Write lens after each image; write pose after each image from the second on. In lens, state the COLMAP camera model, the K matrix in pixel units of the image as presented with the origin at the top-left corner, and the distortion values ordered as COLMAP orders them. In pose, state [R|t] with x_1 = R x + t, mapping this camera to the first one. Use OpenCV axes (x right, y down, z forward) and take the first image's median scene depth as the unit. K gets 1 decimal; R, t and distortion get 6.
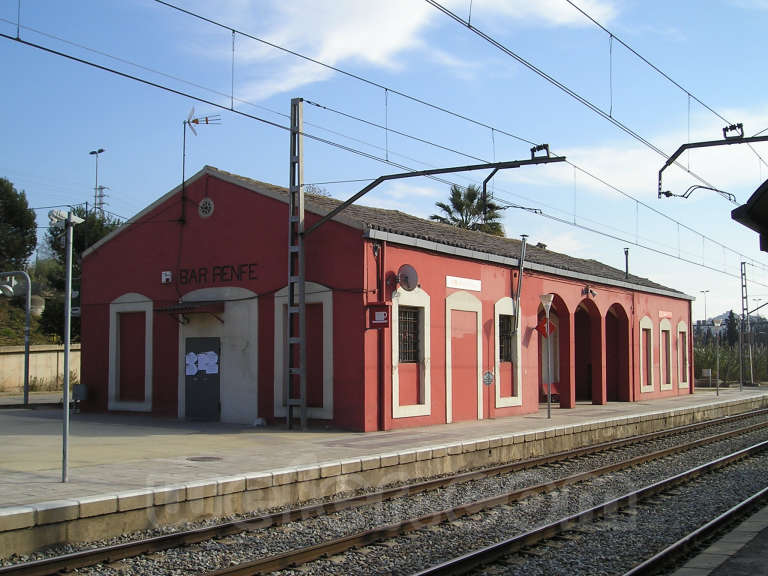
lens RADIAL K [[951.8, 0, 384.0], [0, 951.8, 288.0], [0, 0, 1]] dist [-0.120672, 0.021190]
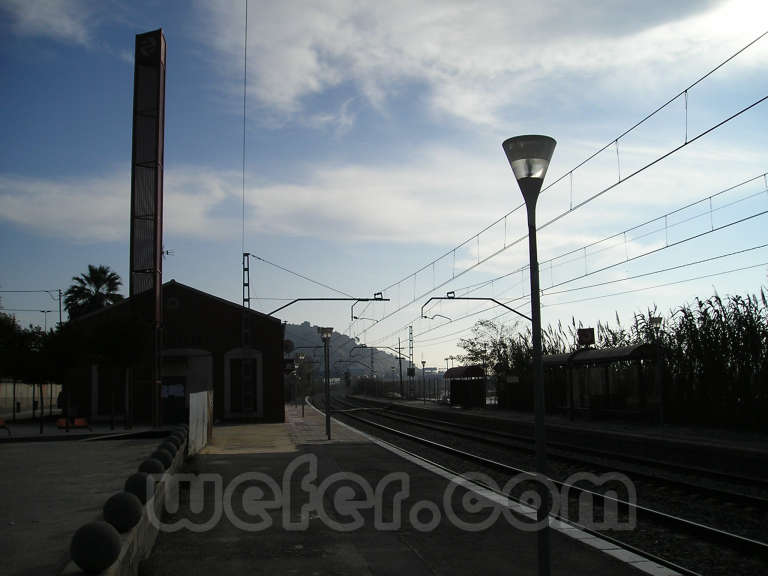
lens RADIAL K [[783.6, 0, 395.0], [0, 783.6, 292.8], [0, 0, 1]] dist [-0.133808, 0.078644]
pose [[0.743585, 0.061478, 0.665809, -0.830282], [-0.027971, 0.997752, -0.060890, -0.026589], [-0.668056, 0.026654, 0.743634, -0.350570]]
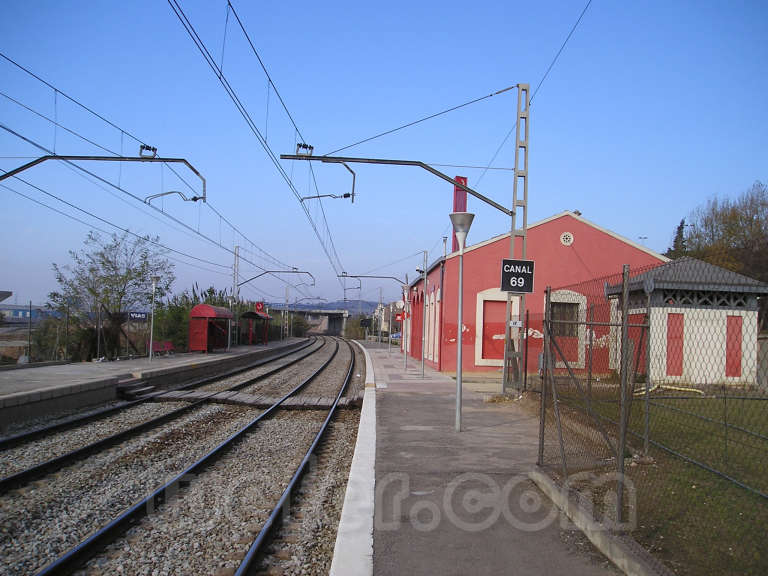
lens RADIAL K [[783.6, 0, 395.0], [0, 783.6, 292.8], [0, 0, 1]] dist [-0.133808, 0.078644]
pose [[-0.813281, -0.054093, -0.579351, 1.376757], [0.012455, 0.993823, -0.110277, 0.211735], [0.581738, -0.096902, -0.807583, 2.766255]]
